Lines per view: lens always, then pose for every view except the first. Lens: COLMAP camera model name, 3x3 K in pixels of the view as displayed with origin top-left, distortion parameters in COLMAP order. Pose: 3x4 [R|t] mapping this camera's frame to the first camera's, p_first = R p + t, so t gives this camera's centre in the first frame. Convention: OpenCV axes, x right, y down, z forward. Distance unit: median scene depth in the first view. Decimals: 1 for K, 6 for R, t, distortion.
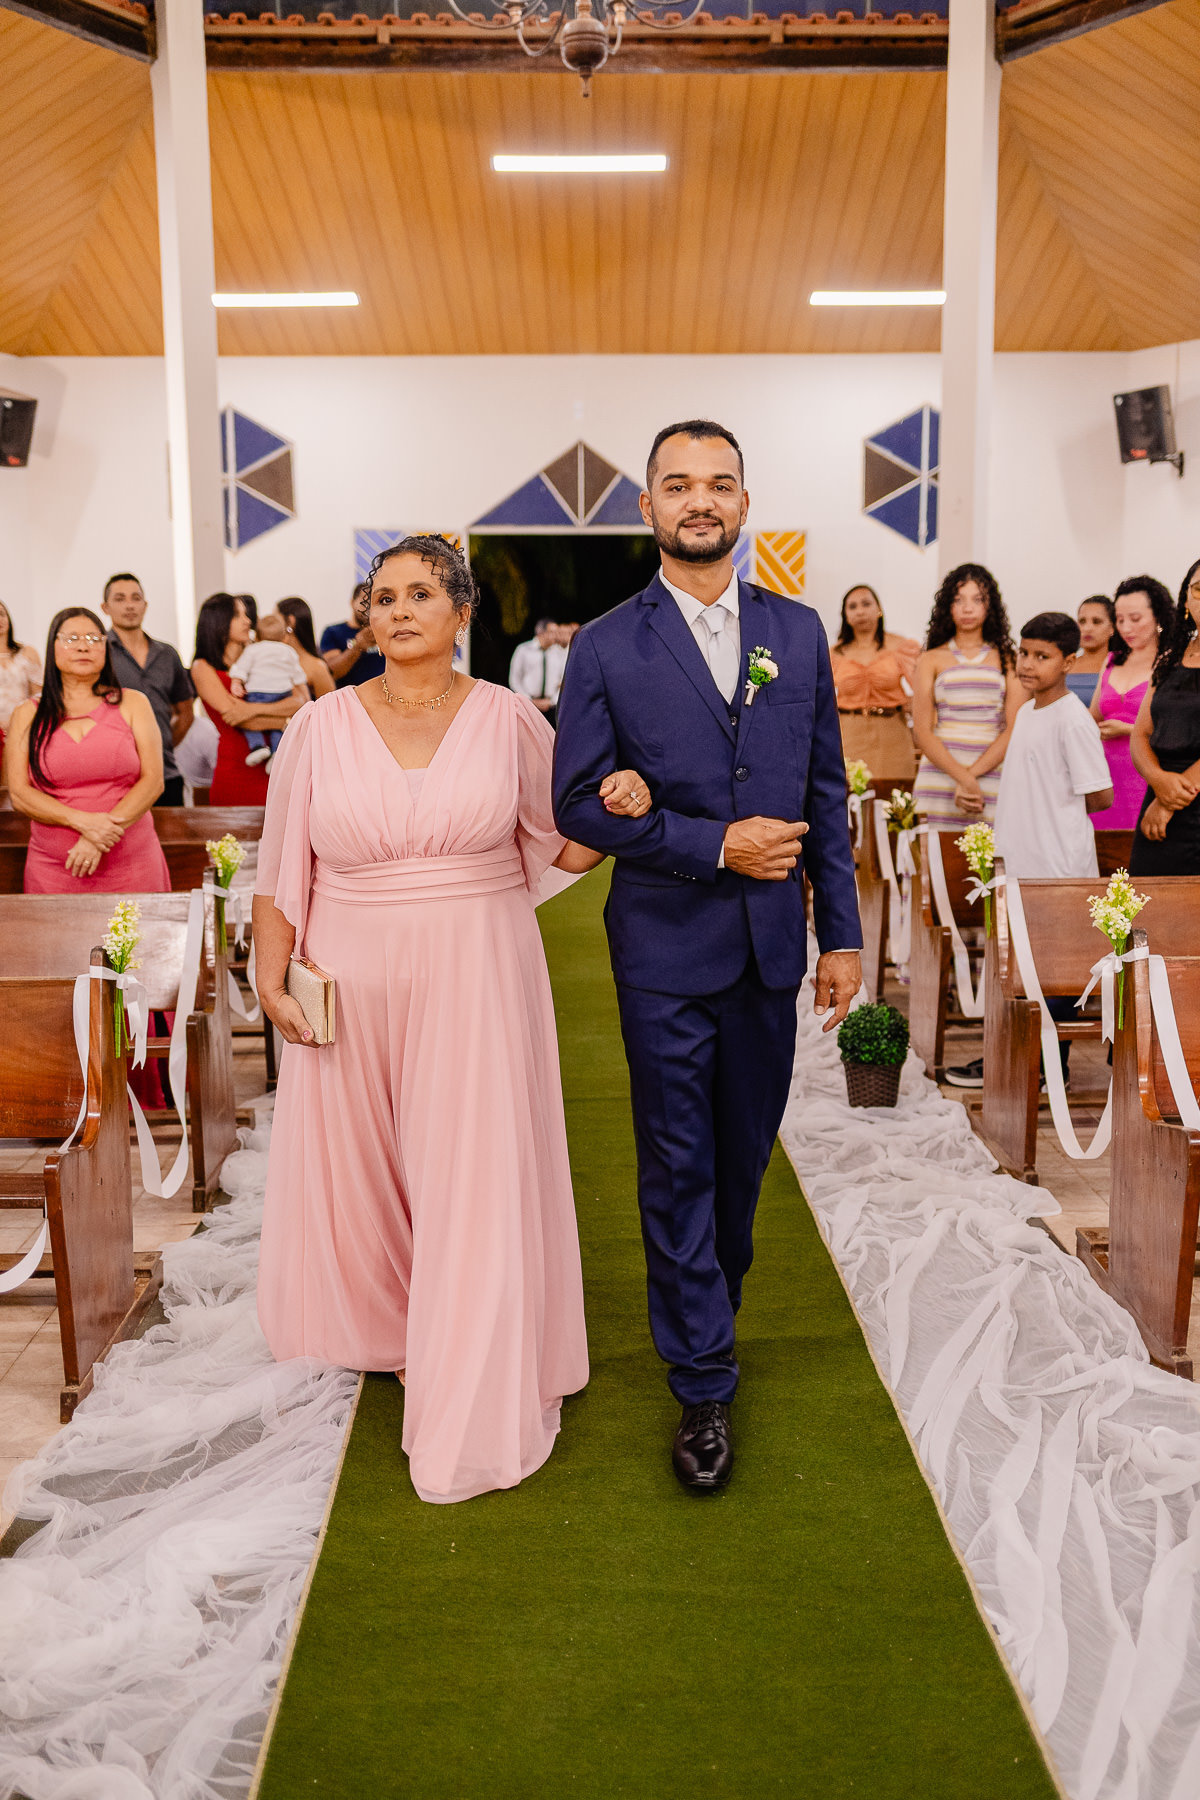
lens RADIAL K [[1726.4, 0, 600.0], [0, 1726.4, 900.0], [0, 0, 1]] dist [0.003551, -0.013446]
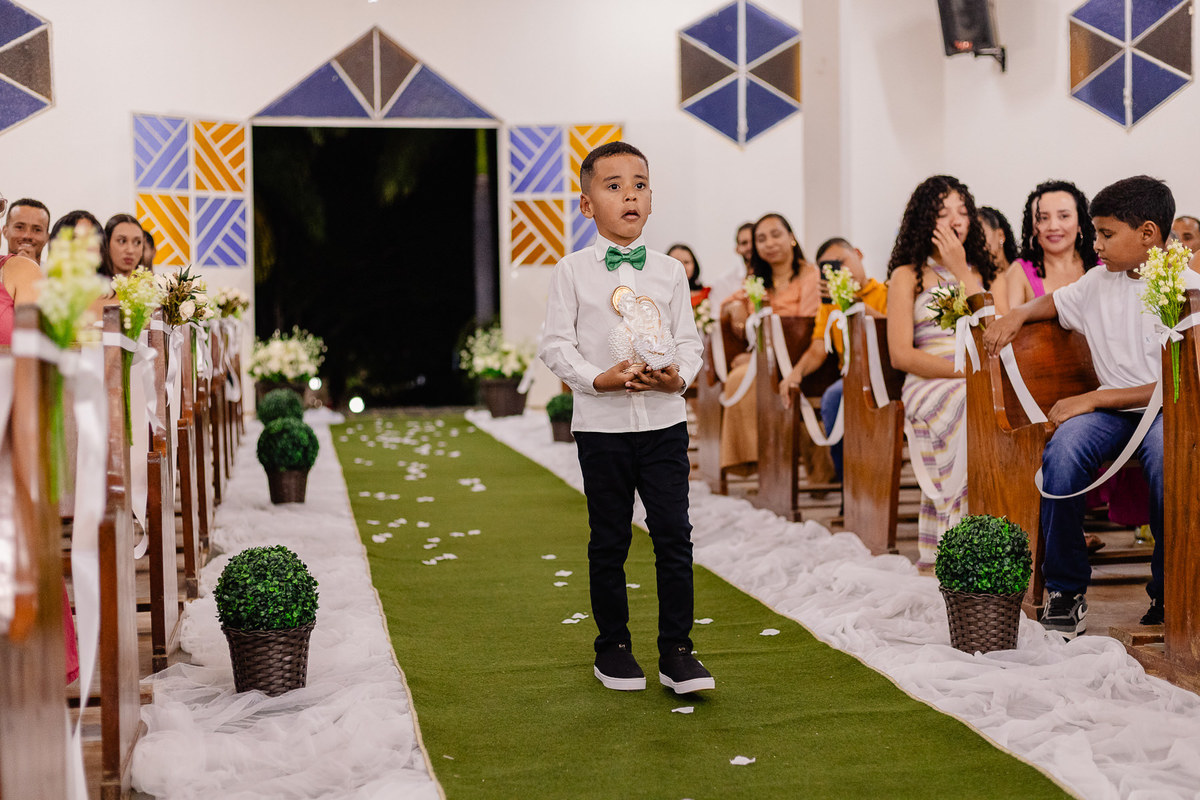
lens RADIAL K [[1734.0, 0, 600.0], [0, 1734.0, 400.0], [0, 0, 1]] dist [-0.006346, 0.176609]
pose [[0.986531, -0.014707, 0.162914, -0.052130], [0.031698, 0.994260, -0.102191, 0.032694], [-0.160476, 0.105979, 0.981334, 0.108059]]
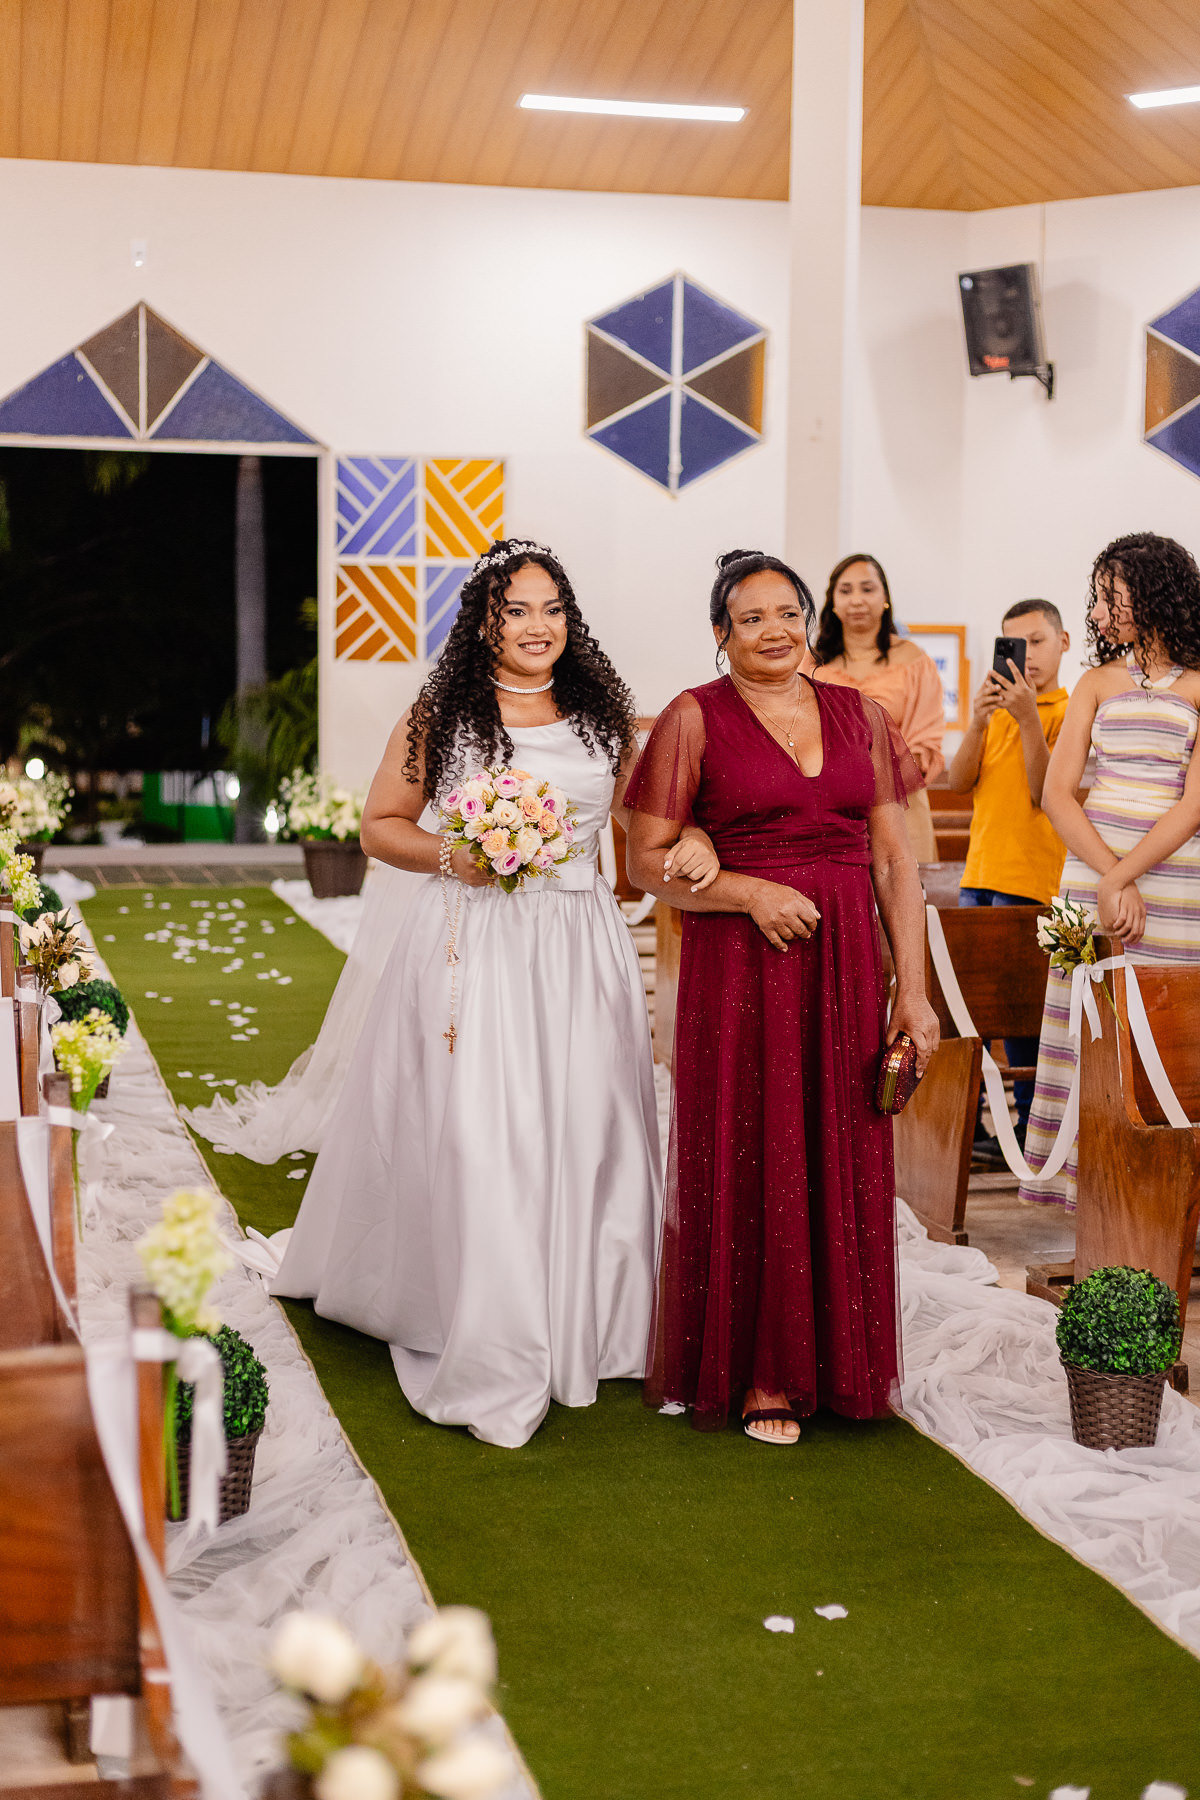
lens RADIAL K [[2601.0, 0, 601.6], [0, 2601.0, 889.4], [0, 0, 1]] dist [-0.006346, 0.176609]
pose [[0.969534, -0.005873, 0.244888, -0.090648], [0.017061, 0.998904, -0.043590, -0.013125], [-0.244363, 0.046440, 0.968571, 0.071273]]
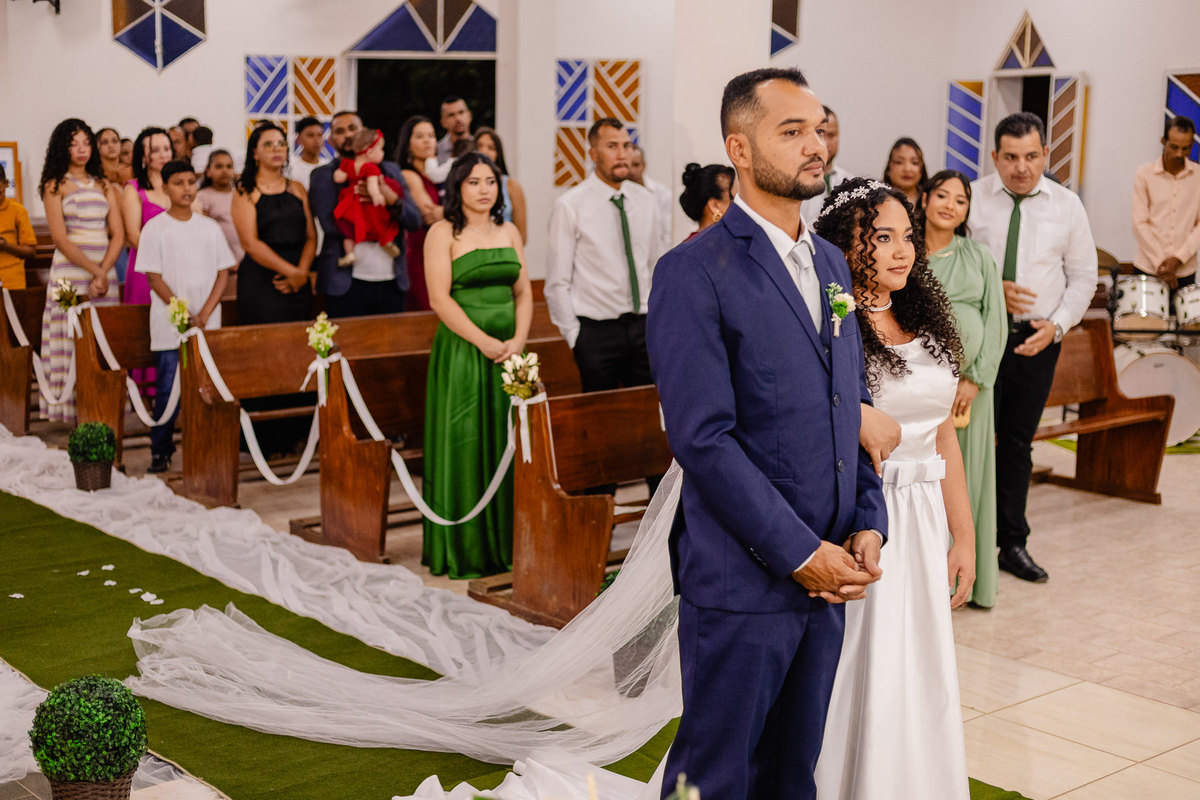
lens RADIAL K [[1734.0, 0, 600.0], [0, 1734.0, 400.0], [0, 0, 1]] dist [-0.006346, 0.176609]
pose [[0.763143, -0.082645, 0.640923, -0.184722], [0.078369, 0.996304, 0.035156, 0.009084], [-0.641460, 0.023400, 0.766799, -0.171449]]
